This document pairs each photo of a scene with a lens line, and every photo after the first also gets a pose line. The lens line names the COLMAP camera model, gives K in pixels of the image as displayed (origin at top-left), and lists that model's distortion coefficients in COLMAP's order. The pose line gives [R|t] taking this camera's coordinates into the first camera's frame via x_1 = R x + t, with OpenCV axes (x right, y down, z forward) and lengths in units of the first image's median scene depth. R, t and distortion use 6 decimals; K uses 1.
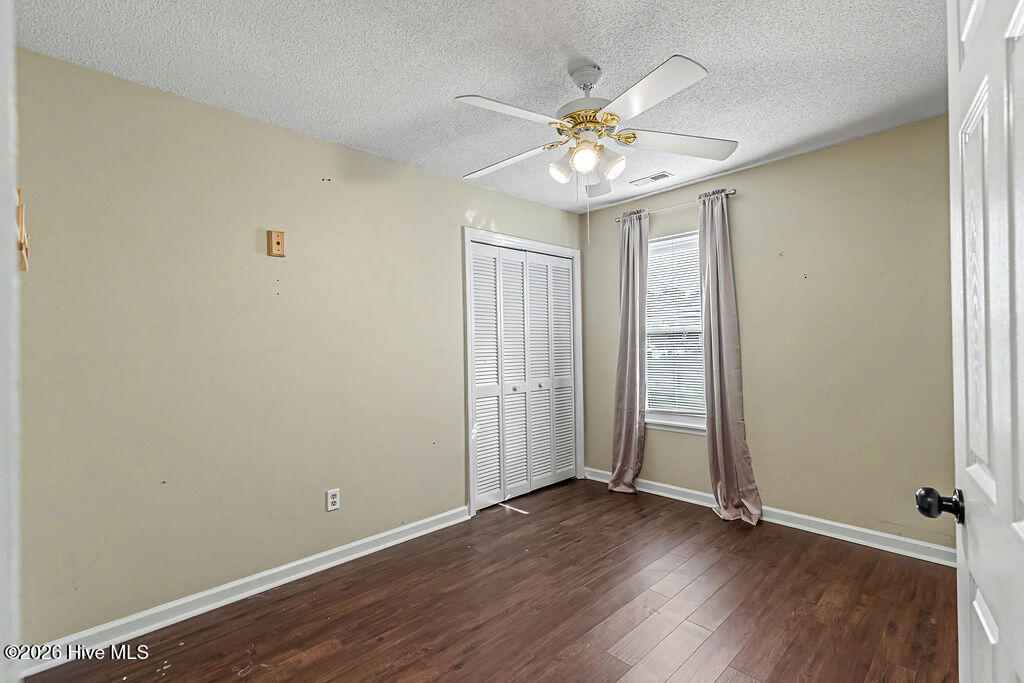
lens RADIAL K [[478.0, 0, 515.7], [0, 478.0, 343.7], [0, 0, 1]] dist [0.003673, -0.000015]
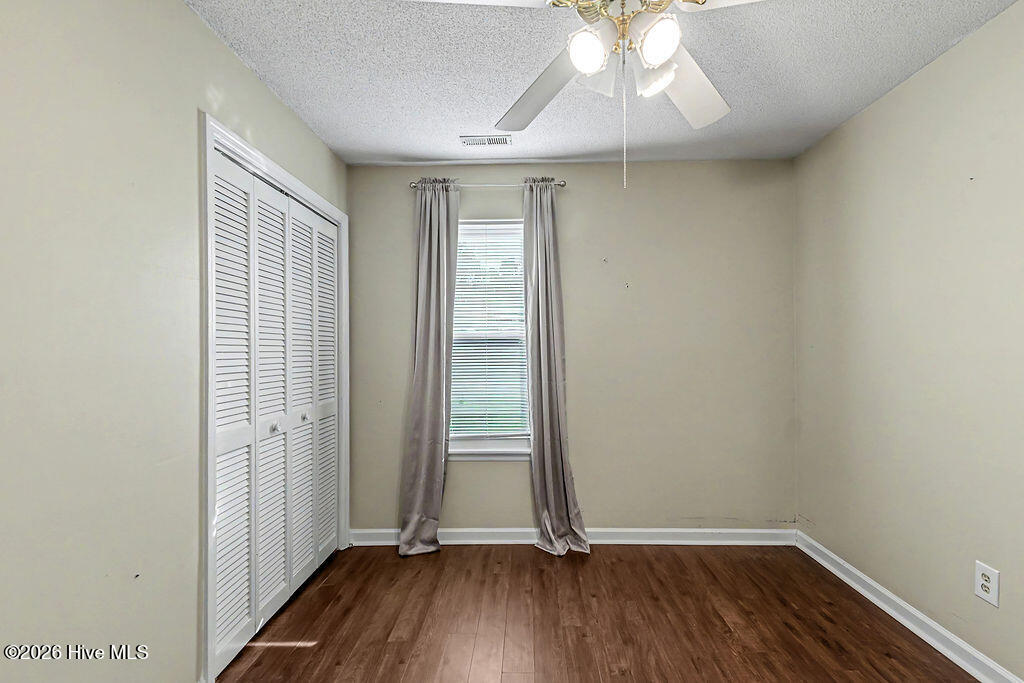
lens RADIAL K [[478.0, 0, 515.7], [0, 478.0, 343.7], [0, 0, 1]] dist [0.003673, -0.000015]
pose [[0.695045, 0.021675, 0.718639, -0.218382], [-0.010287, 0.999743, -0.020204, 0.001362], [-0.718892, 0.006650, 0.695090, 0.394085]]
